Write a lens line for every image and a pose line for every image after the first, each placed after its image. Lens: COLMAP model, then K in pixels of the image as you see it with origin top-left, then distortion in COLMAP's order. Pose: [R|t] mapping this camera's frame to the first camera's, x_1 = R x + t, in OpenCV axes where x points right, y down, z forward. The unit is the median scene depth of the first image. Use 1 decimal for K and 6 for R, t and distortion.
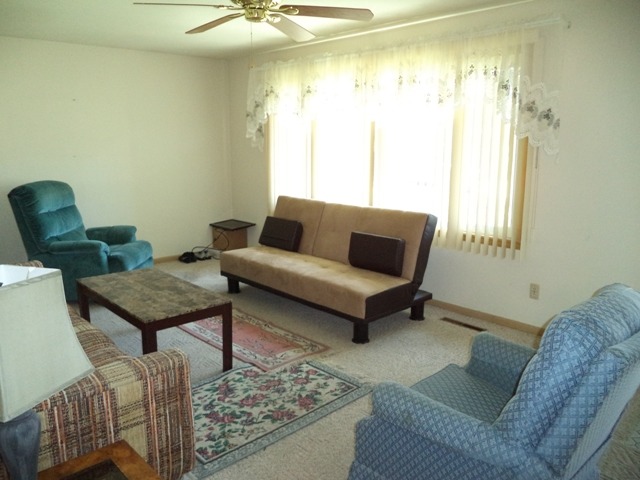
lens RADIAL K [[508.1, 0, 316.8], [0, 508.1, 241.5], [0, 0, 1]] dist [-0.047108, -0.003635]
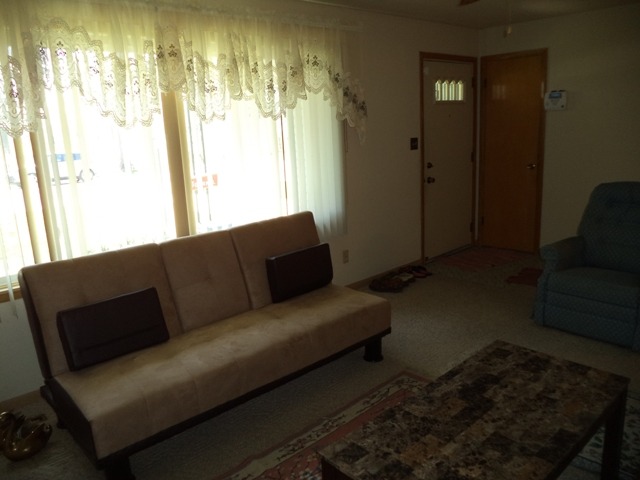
lens RADIAL K [[508.1, 0, 316.8], [0, 508.1, 241.5], [0, 0, 1]] dist [-0.047108, -0.003635]
pose [[0.003824, -0.226061, 0.974106, -0.800700], [0.246332, 0.944308, 0.218179, -0.234305], [-0.969178, 0.239119, 0.059297, 1.094707]]
